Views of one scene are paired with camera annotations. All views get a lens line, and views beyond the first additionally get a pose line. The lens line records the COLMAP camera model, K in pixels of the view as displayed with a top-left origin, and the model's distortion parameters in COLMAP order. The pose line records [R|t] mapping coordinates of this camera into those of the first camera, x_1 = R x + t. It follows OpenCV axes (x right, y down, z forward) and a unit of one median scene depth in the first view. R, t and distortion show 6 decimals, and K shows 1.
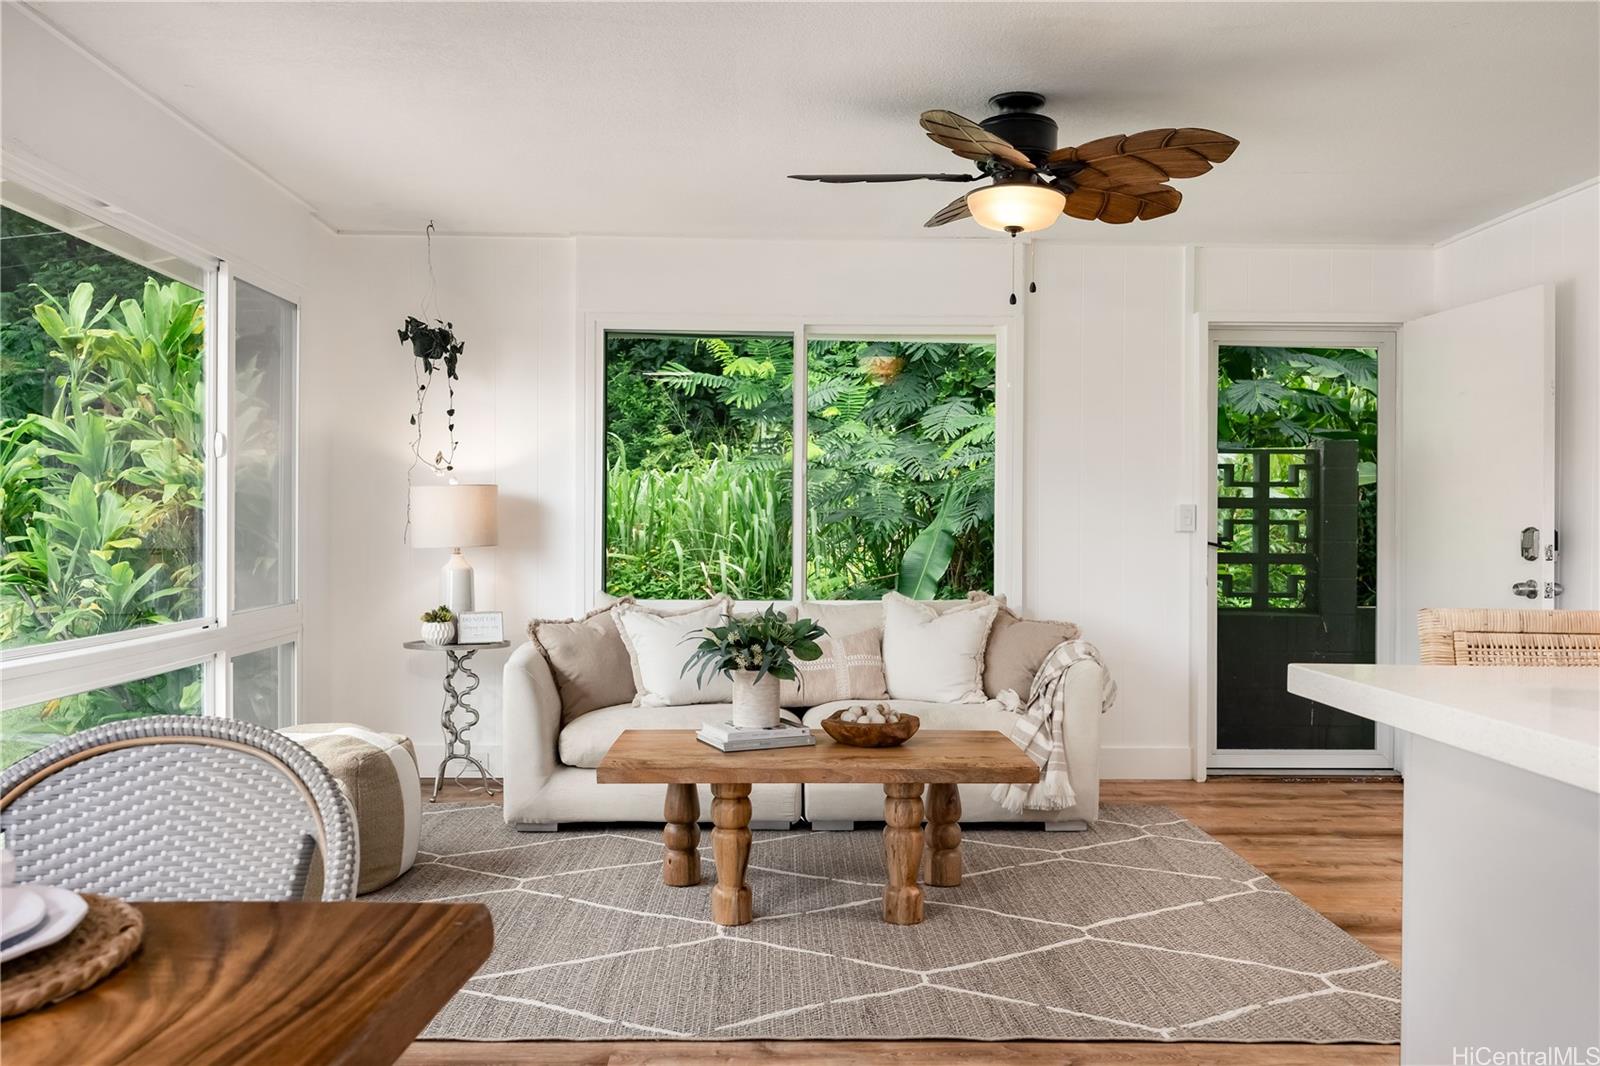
lens RADIAL K [[1277.4, 0, 769.4], [0, 1277.4, 532.0], [0, 0, 1]] dist [-0.000227, 0.004238]
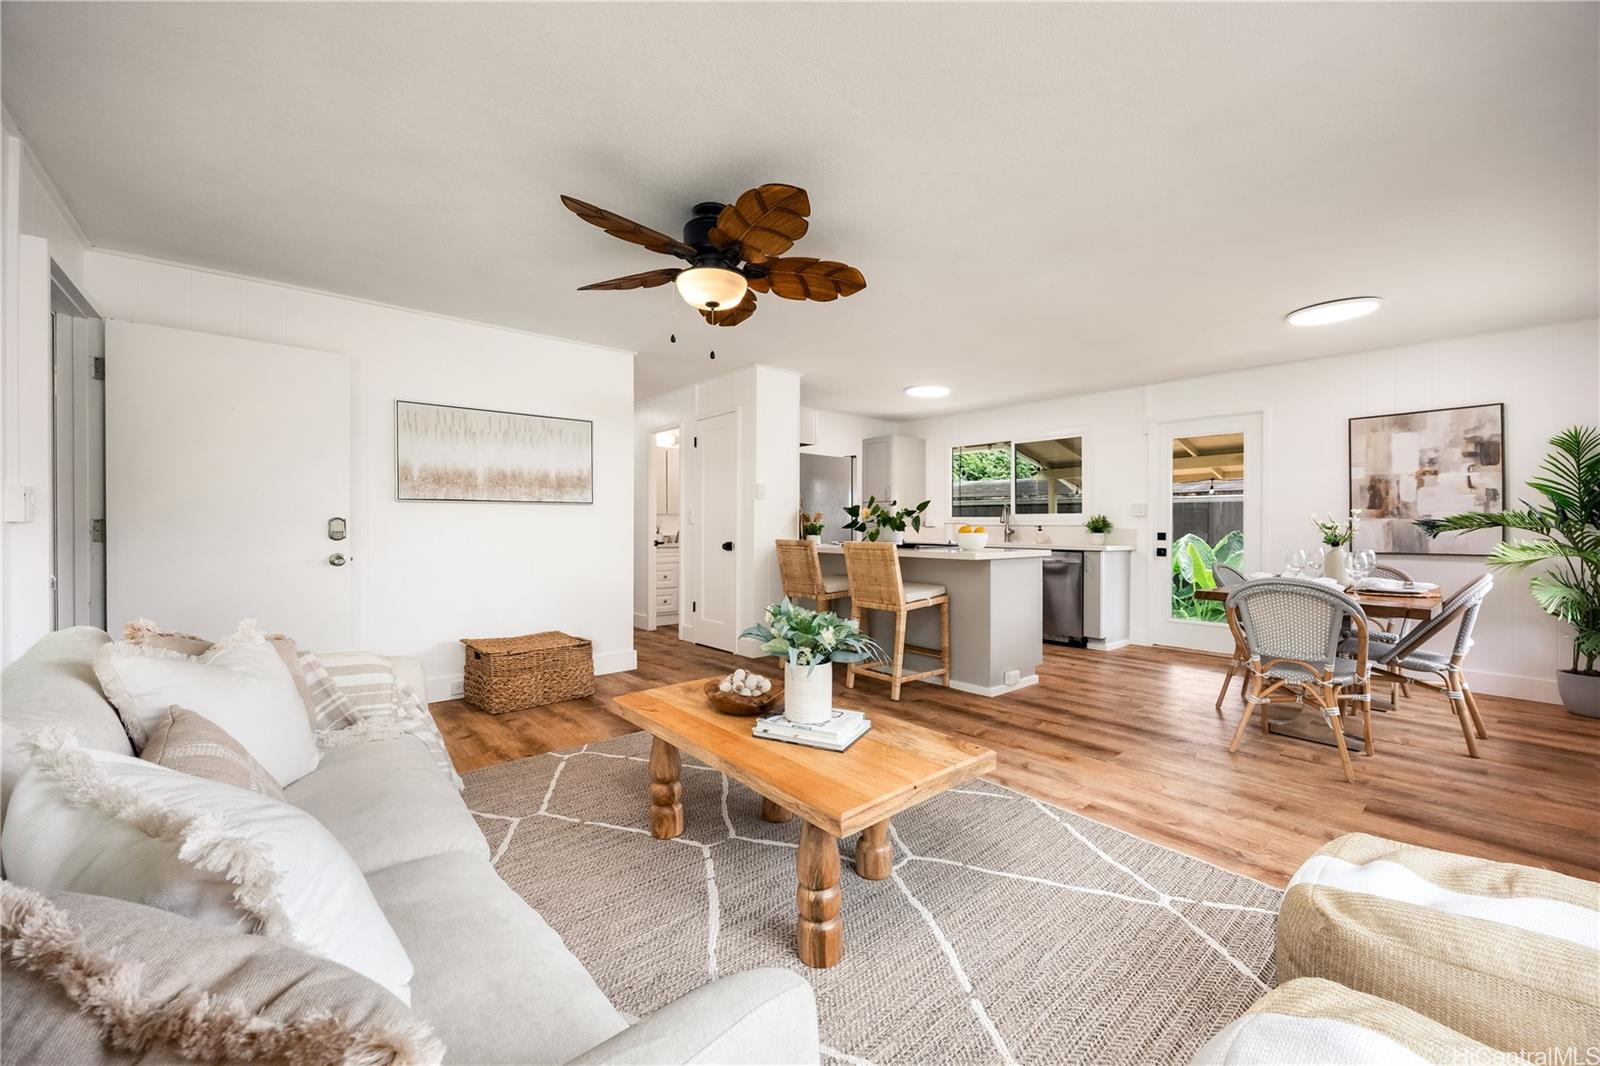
lens RADIAL K [[629.5, 0, 802.0], [0, 629.5, 526.1], [0, 0, 1]] dist [0.002583, 0.000473]
pose [[-0.653130, -0.012684, 0.757139, -0.319159], [-0.001582, 0.999880, 0.015385, -0.006055], [-0.757244, 0.008851, -0.653072, 1.113772]]
